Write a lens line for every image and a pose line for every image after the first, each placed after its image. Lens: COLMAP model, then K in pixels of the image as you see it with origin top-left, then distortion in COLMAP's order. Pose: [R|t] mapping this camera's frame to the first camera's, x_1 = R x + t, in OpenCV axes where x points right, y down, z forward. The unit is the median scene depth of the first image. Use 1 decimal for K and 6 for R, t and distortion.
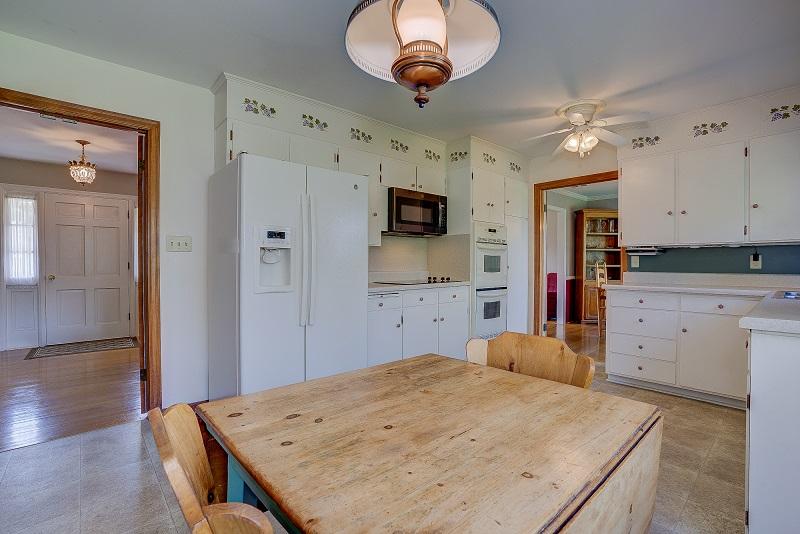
lens RADIAL K [[370.3, 0, 412.1], [0, 370.3, 268.5], [0, 0, 1]] dist [-0.061636, 0.020597]
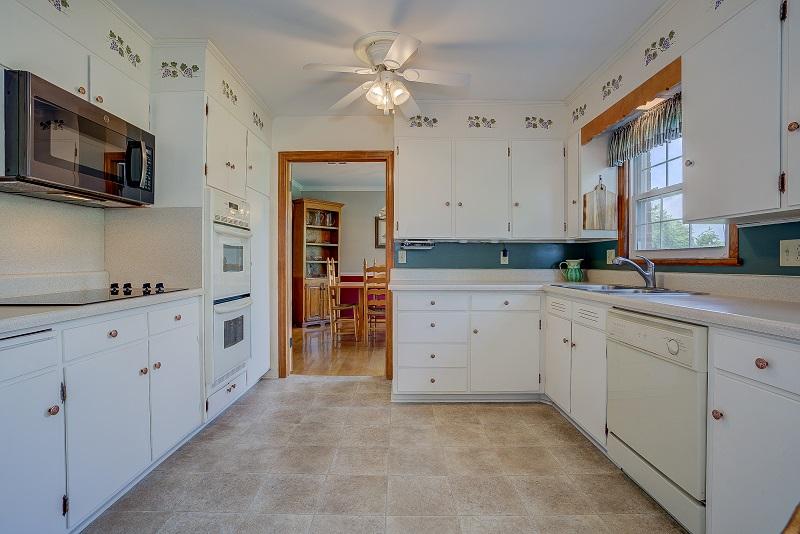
lens RADIAL K [[370.3, 0, 396.8], [0, 370.3, 263.5], [0, 0, 1]] dist [-0.061636, 0.020597]
pose [[0.681787, -0.004315, 0.731538, -0.059110], [0.008112, 0.999966, -0.001662, -0.001496], [-0.731506, 0.007068, 0.681799, 0.429634]]
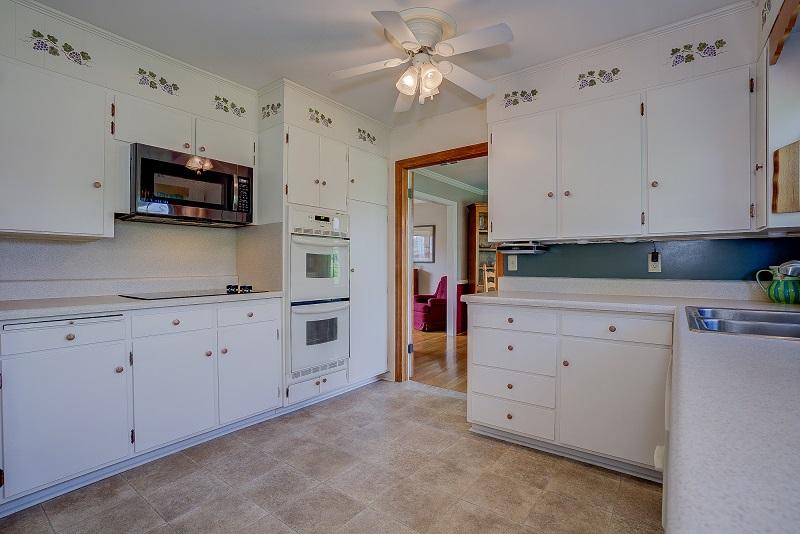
lens RADIAL K [[370.3, 0, 412.3], [0, 370.3, 268.9], [0, 0, 1]] dist [-0.061636, 0.020597]
pose [[0.981455, -0.001628, 0.191688, 0.291593], [0.002745, 0.999981, -0.005565, -0.002966], [-0.191675, 0.005988, 0.981440, 0.321346]]
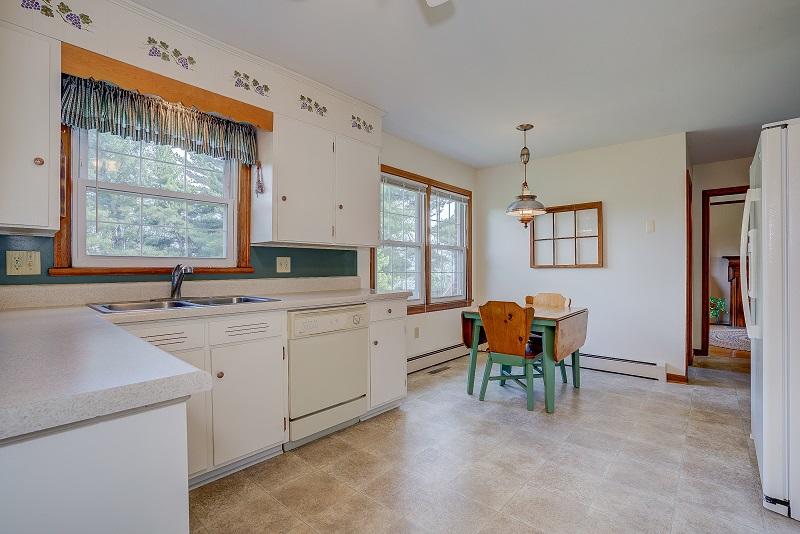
lens RADIAL K [[370.3, 0, 407.4], [0, 370.3, 267.4], [0, 0, 1]] dist [-0.061636, 0.020597]
pose [[-0.994120, -0.000080, -0.108282, 0.428635], [-0.000865, 0.999974, 0.007201, -0.011707], [0.108279, 0.007252, -0.994094, 1.202450]]
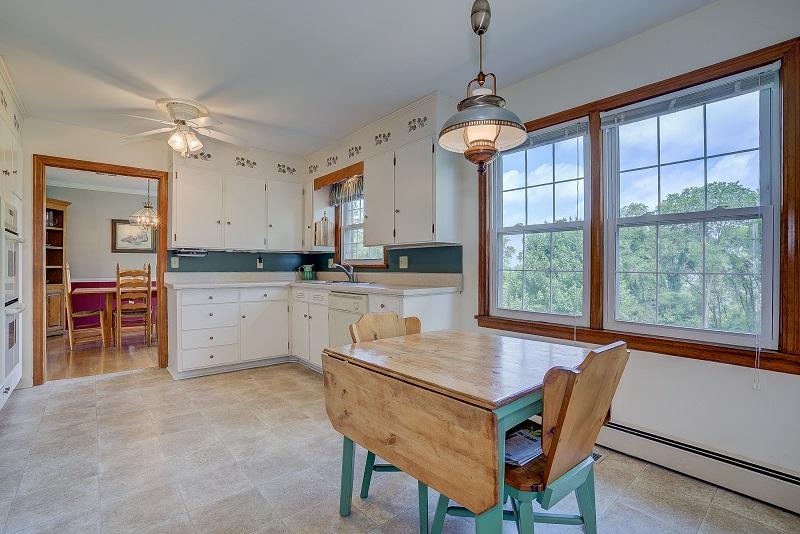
lens RADIAL K [[370.3, 0, 398.5], [0, 370.3, 268.4], [0, 0, 1]] dist [-0.061636, 0.020597]
pose [[0.041610, -0.005367, 0.999120, -0.443706], [0.011079, 0.999927, 0.004910, 0.000261], [-0.999073, 0.010865, 0.041666, 0.337466]]
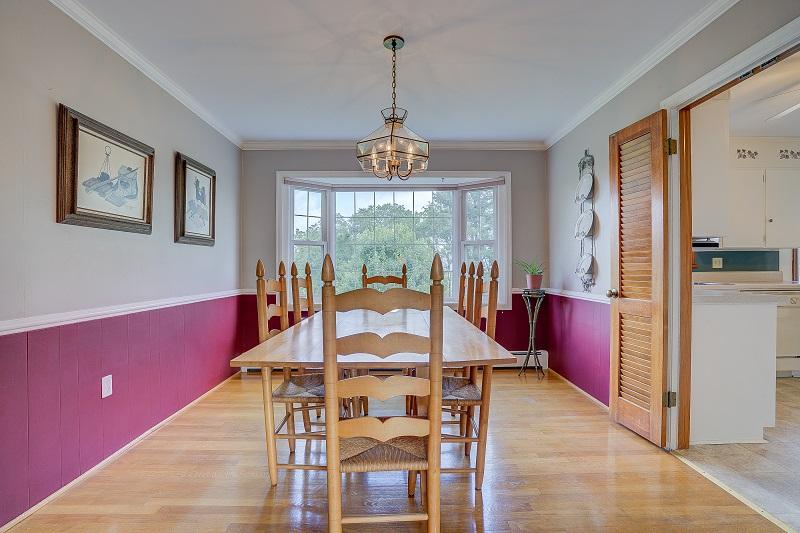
lens RADIAL K [[370.3, 0, 395.6], [0, 370.3, 270.2], [0, 0, 1]] dist [-0.061636, 0.020597]
pose [[-0.746112, -0.004234, 0.665807, 0.620428], [0.012180, 0.999726, 0.020007, -0.023884], [-0.665709, 0.023037, -0.745856, 1.950381]]
